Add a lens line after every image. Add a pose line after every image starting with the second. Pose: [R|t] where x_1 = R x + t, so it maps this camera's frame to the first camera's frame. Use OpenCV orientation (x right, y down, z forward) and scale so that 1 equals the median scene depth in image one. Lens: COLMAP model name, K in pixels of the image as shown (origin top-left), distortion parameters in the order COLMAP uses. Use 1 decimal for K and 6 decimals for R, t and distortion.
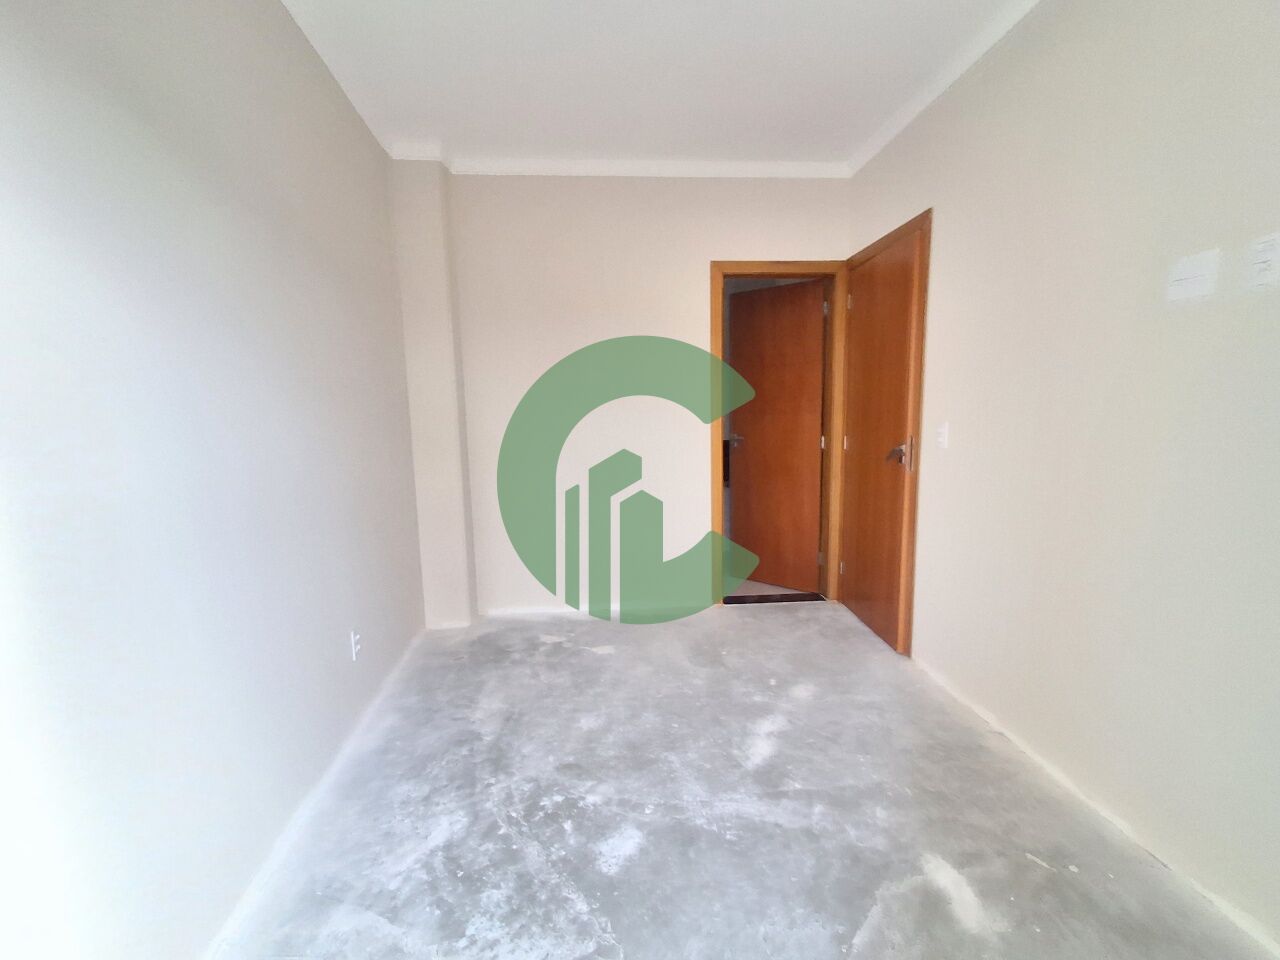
lens RADIAL K [[593.9, 0, 639.9], [0, 593.9, 478.3], [0, 0, 1]] dist [0.001847, 0.000611]
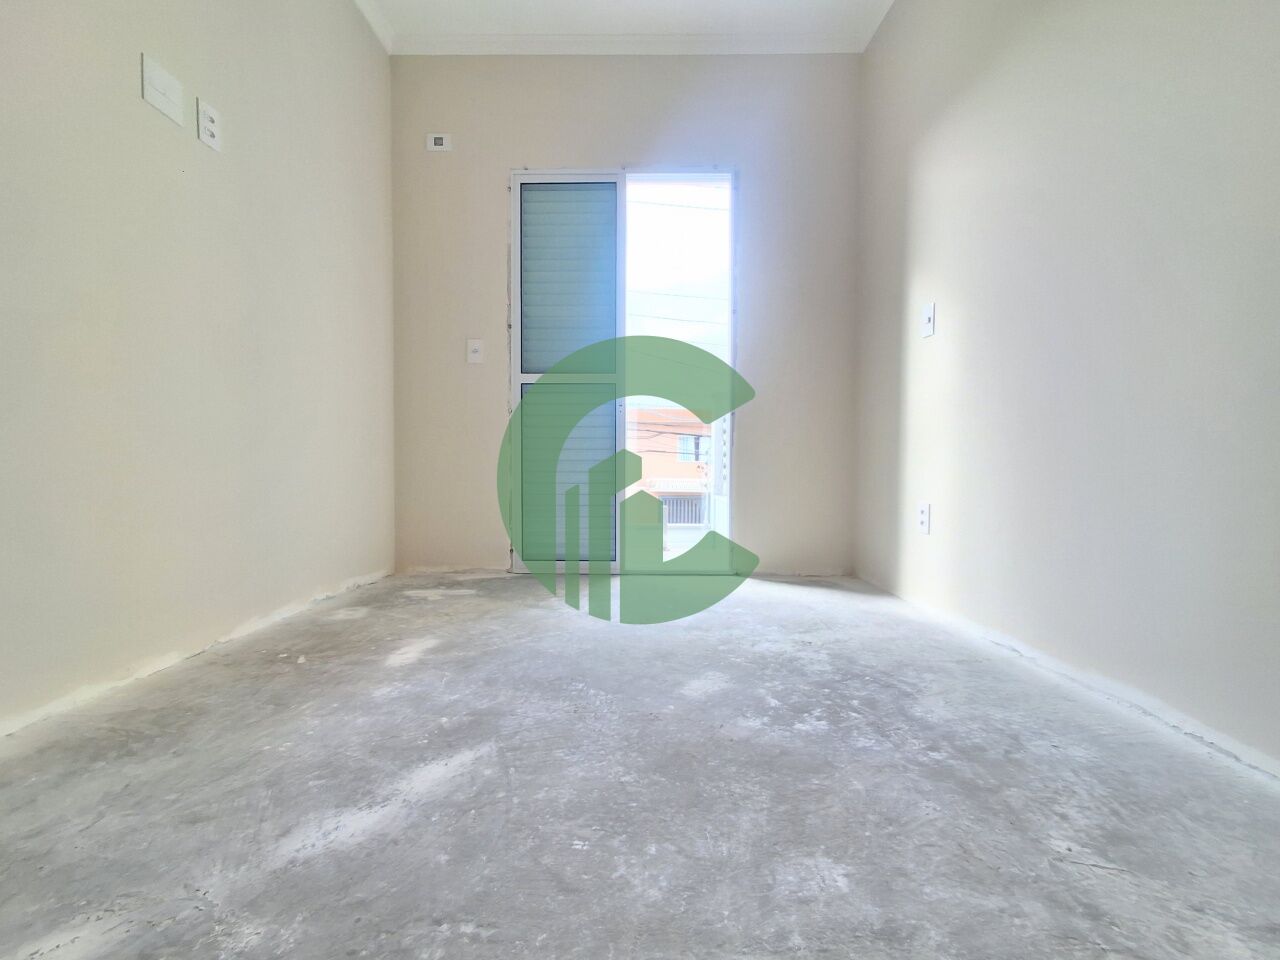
lens RADIAL K [[593.9, 0, 640.0], [0, 593.9, 477.8], [0, 0, 1]] dist [0.001847, 0.000611]
pose [[-0.995766, 0.007520, 0.091620, -0.018320], [0.020678, 0.989431, 0.143525, 0.166964], [-0.089572, 0.144812, -0.985397, 1.703699]]
